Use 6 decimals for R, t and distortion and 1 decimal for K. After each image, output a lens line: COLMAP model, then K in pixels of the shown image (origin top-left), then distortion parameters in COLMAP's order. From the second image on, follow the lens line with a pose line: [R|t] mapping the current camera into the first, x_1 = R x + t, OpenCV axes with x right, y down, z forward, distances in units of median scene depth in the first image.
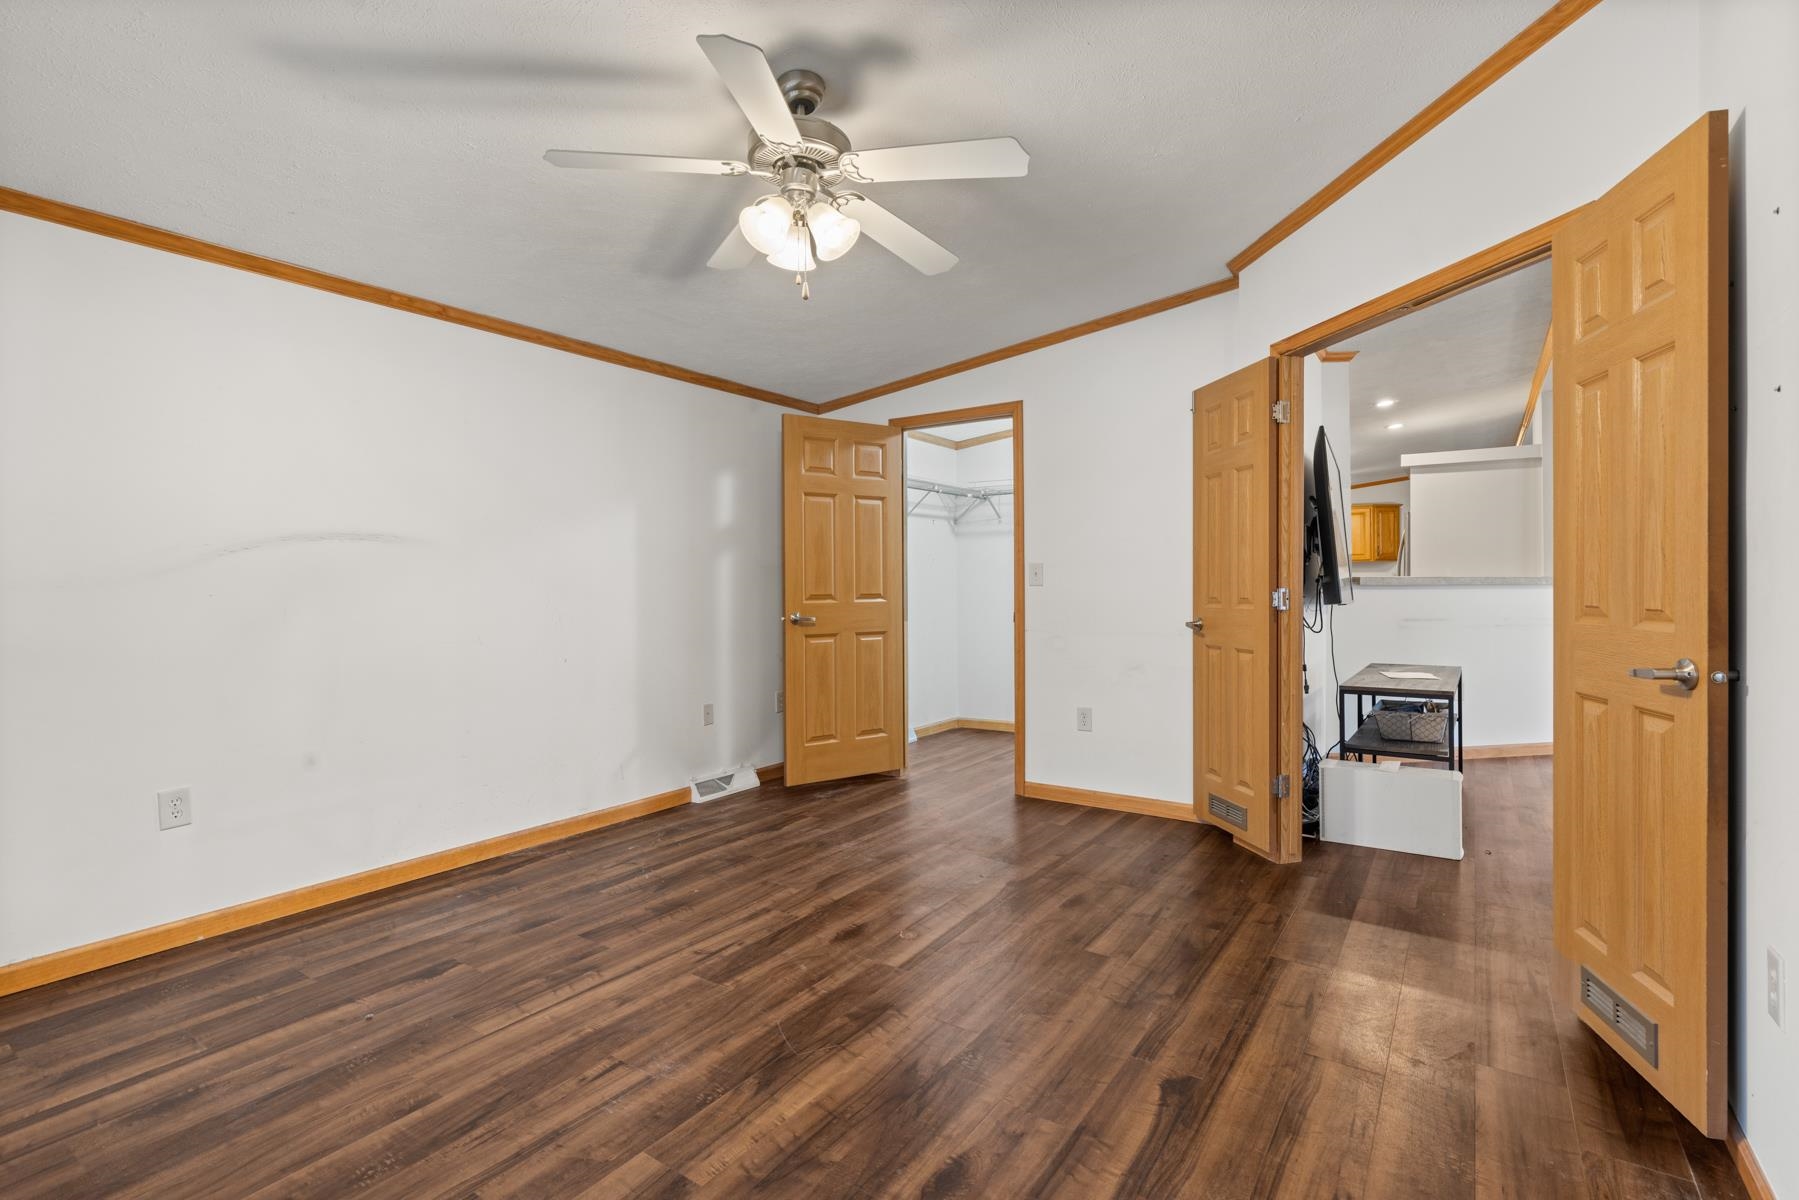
lens RADIAL K [[863.2, 0, 905.0], [0, 863.2, 603.5], [0, 0, 1]] dist [-0.000143, 0.000220]
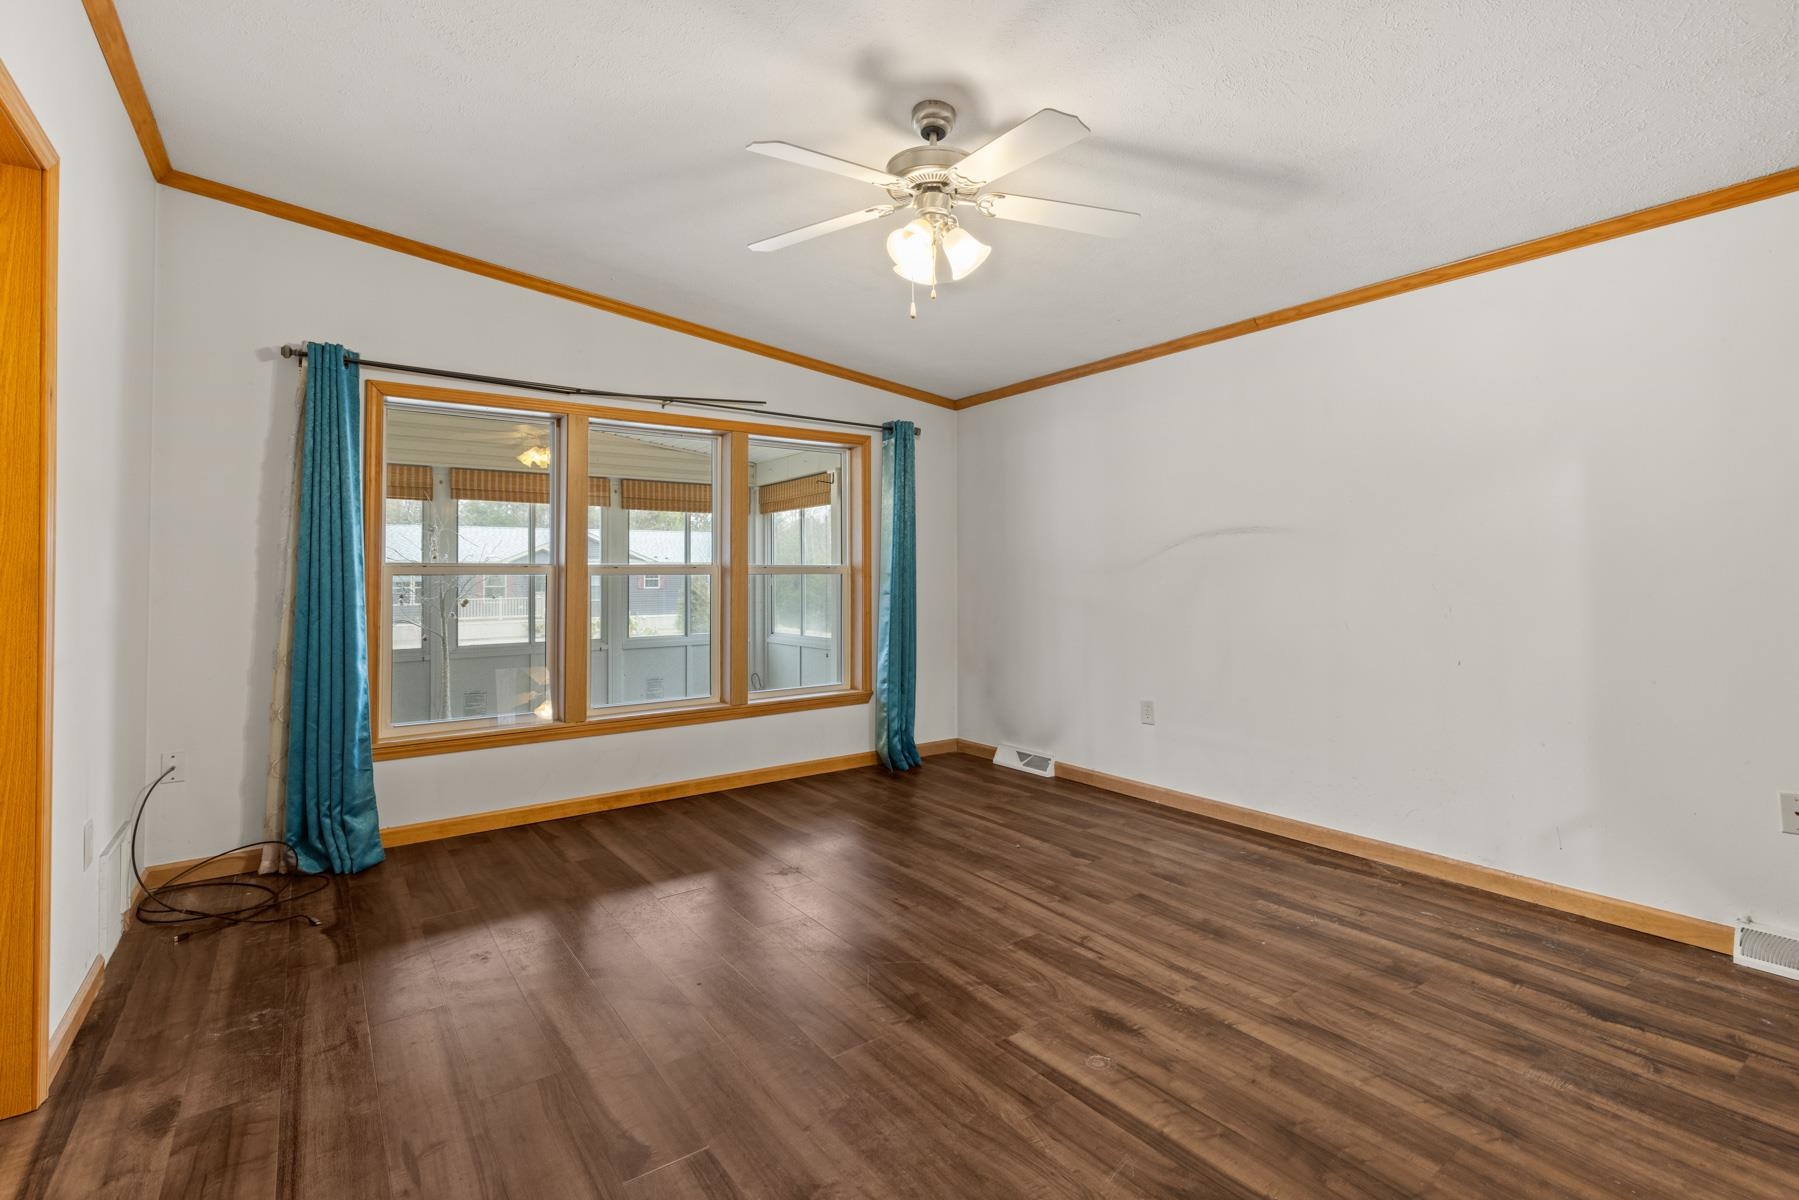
lens RADIAL K [[820.8, 0, 898.6], [0, 820.8, 562.2], [0, 0, 1]] dist [0.004106, -0.000185]
pose [[-0.354186, -0.002731, -0.935171, 0.697875], [-0.009944, 0.999950, 0.000846, -0.031456], [0.935122, 0.009599, -0.354196, 1.073239]]
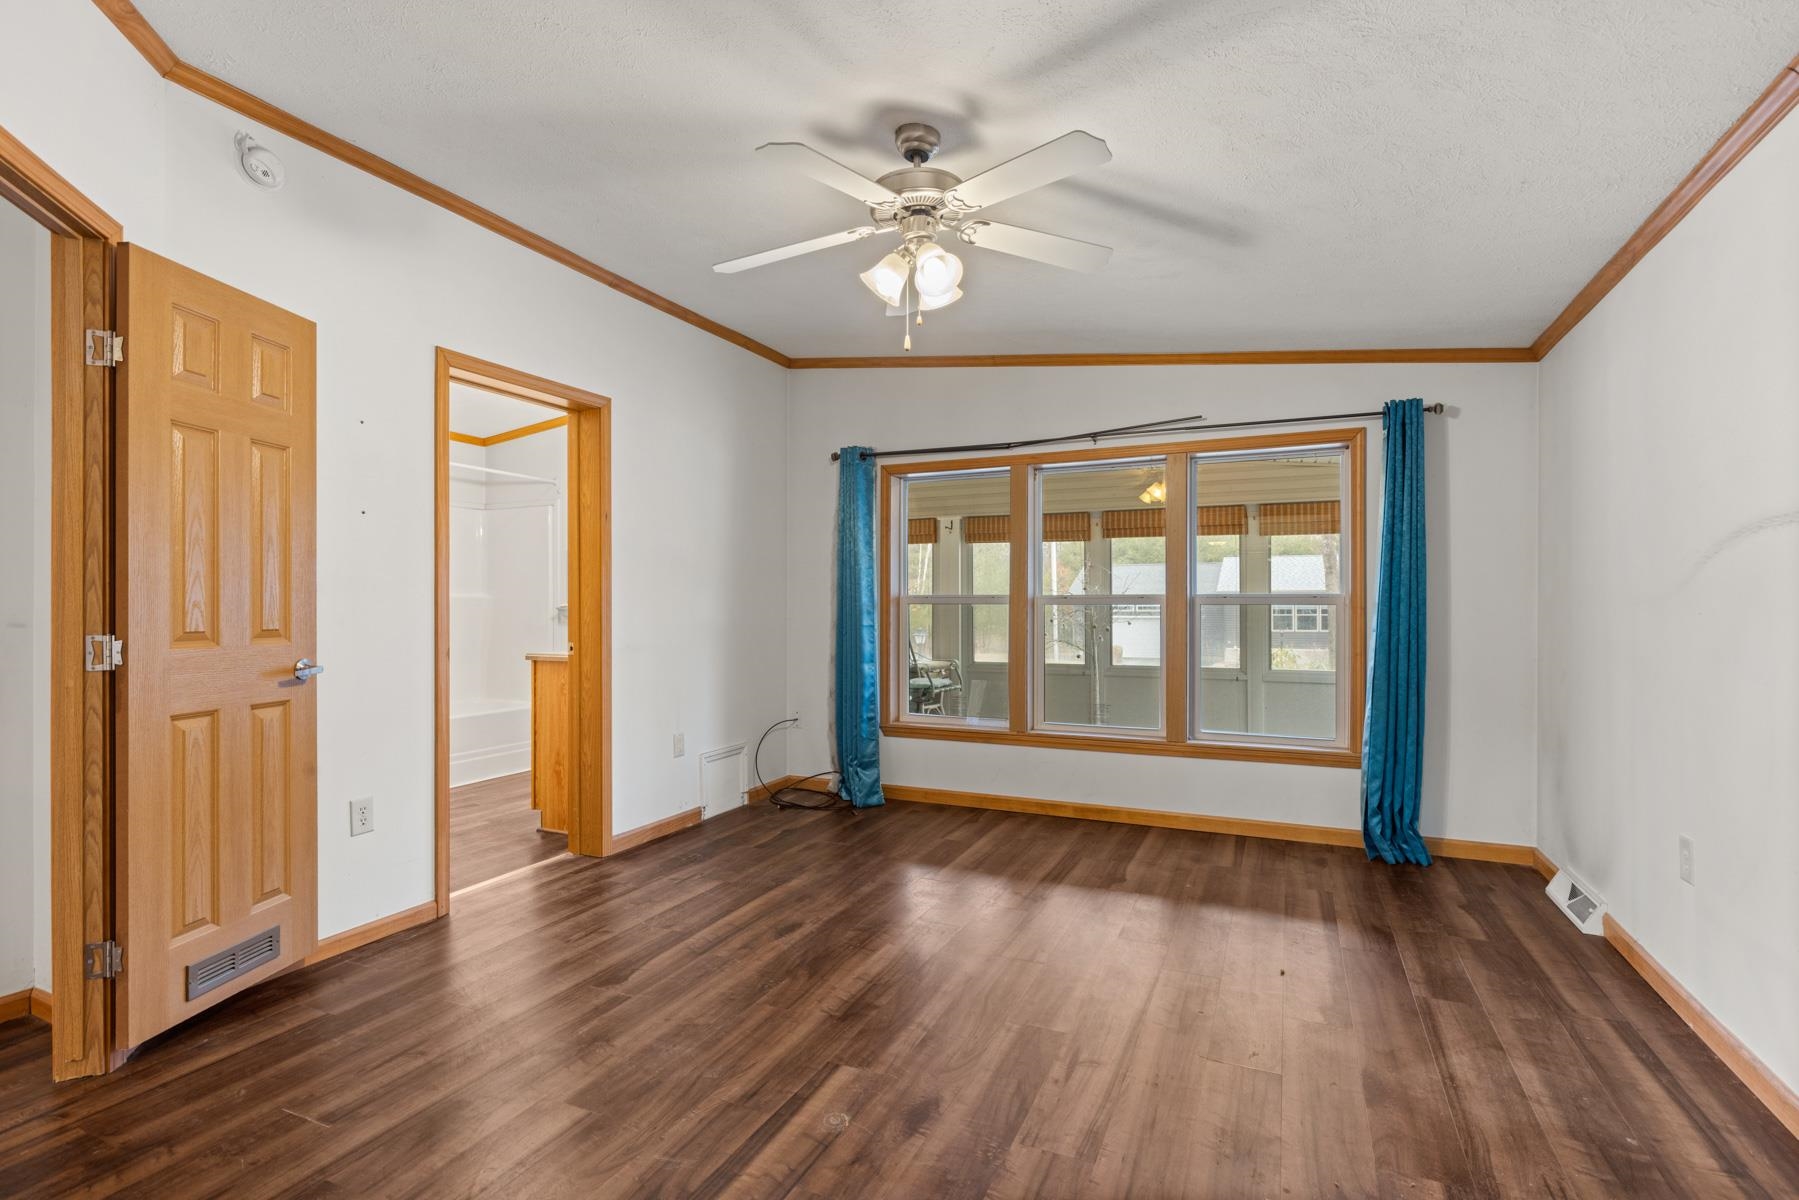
lens RADIAL K [[815.4, 0, 899.5], [0, 815.4, 600.0], [0, 0, 1]] dist [-0.001281, -0.000050]
pose [[-0.985980, 0.008058, -0.166668, 0.058051], [0.005658, 0.999873, 0.014871, -0.035999], [0.166767, 0.013720, -0.985901, 1.623138]]
